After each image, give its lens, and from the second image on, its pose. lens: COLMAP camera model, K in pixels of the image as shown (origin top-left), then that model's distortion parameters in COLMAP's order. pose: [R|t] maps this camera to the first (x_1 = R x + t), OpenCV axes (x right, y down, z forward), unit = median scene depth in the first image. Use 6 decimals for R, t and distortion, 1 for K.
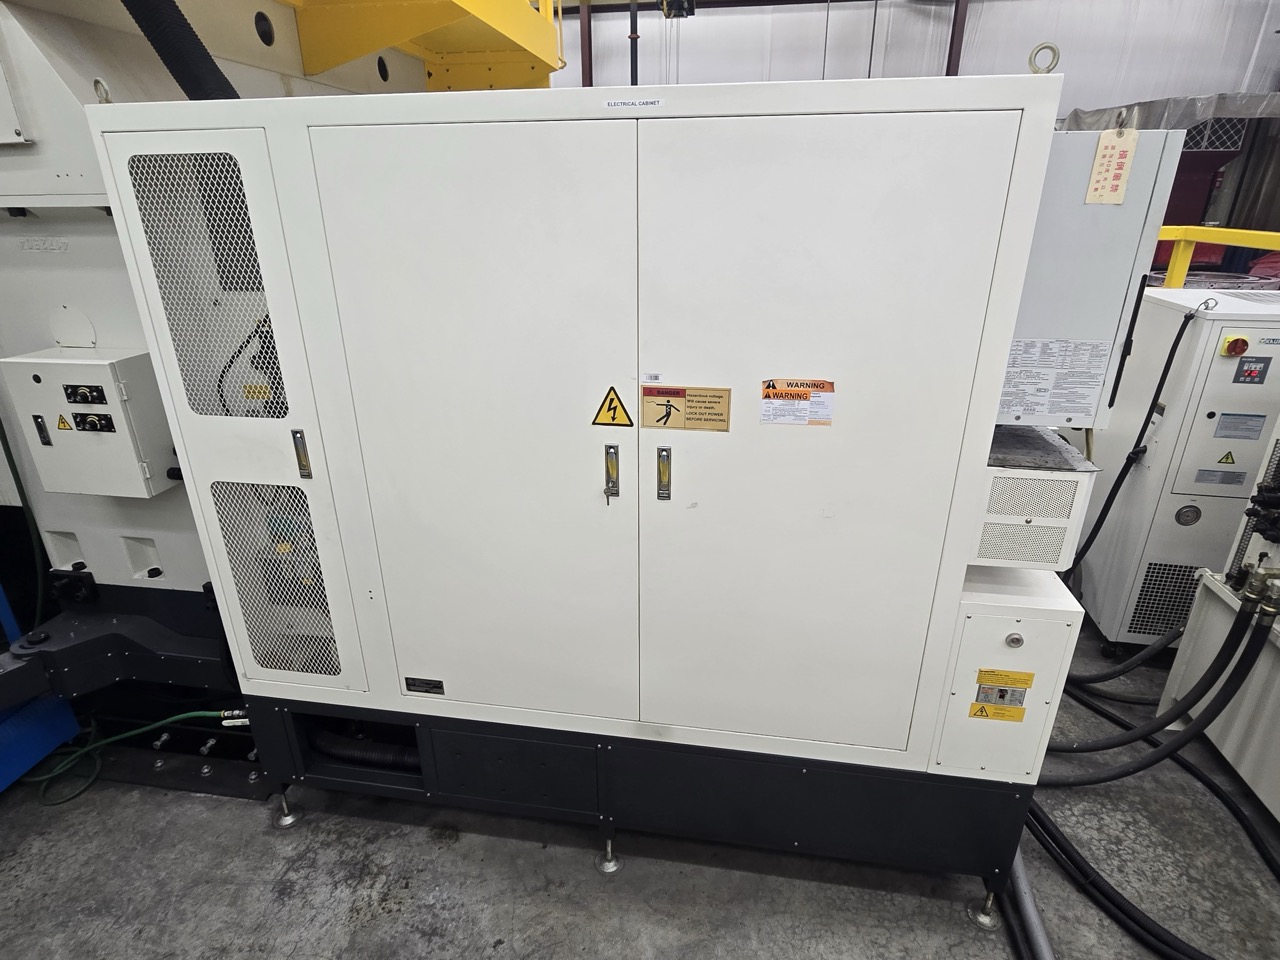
lens RADIAL K [[690.4, 0, 643.7], [0, 690.4, 473.6], [0, 0, 1]] dist [-0.000984, 0.002073]
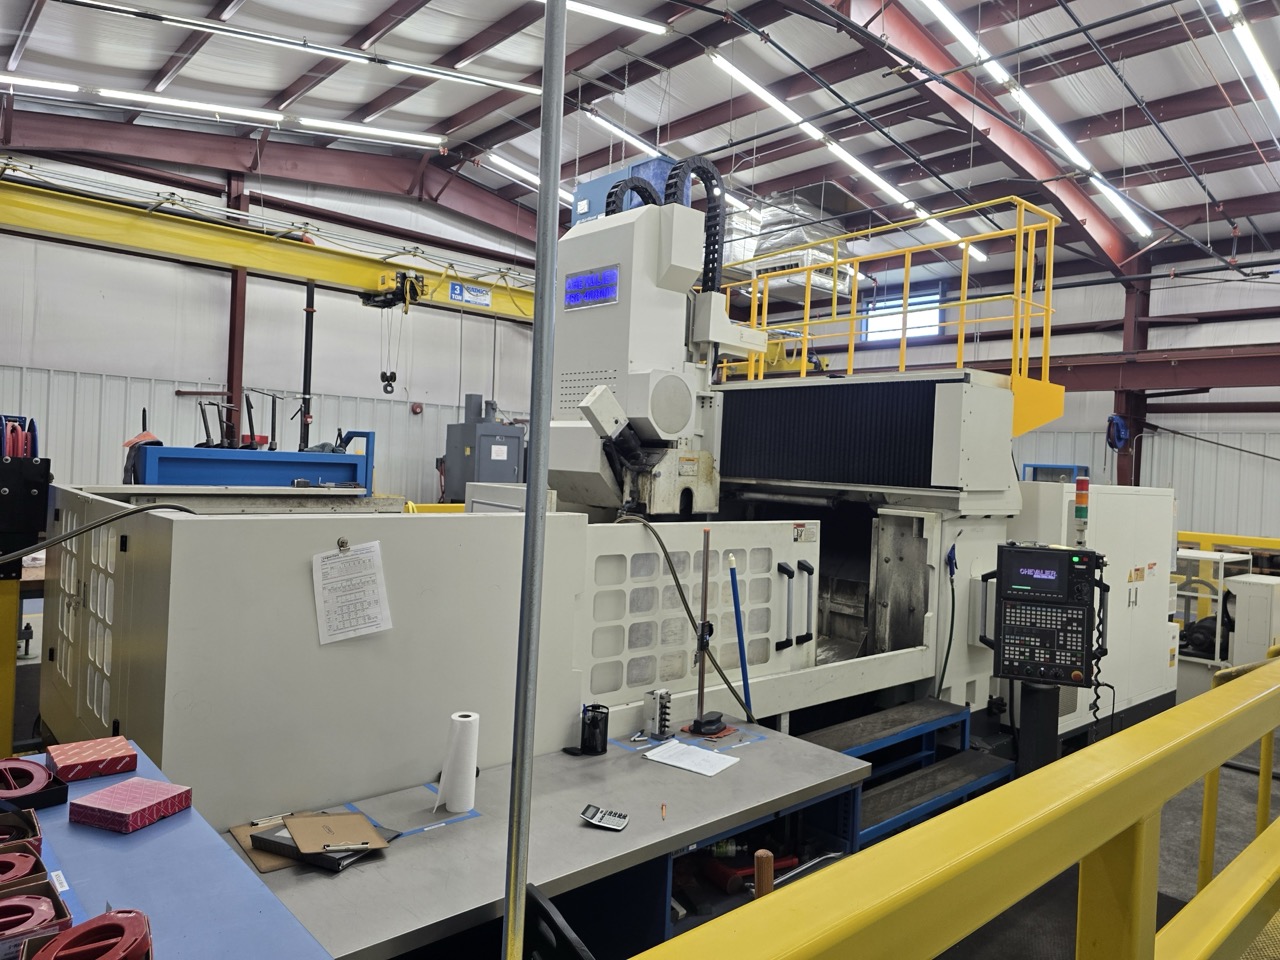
lens RADIAL K [[873.4, 0, 661.7], [0, 873.4, 473.5], [0, 0, 1]] dist [0.050776, -0.015427]
pose [[0.623192, 0.029542, 0.781510, -4.156769], [0.247712, 0.940379, -0.233078, -0.113321], [-0.741802, 0.338842, 0.578719, 0.086292]]
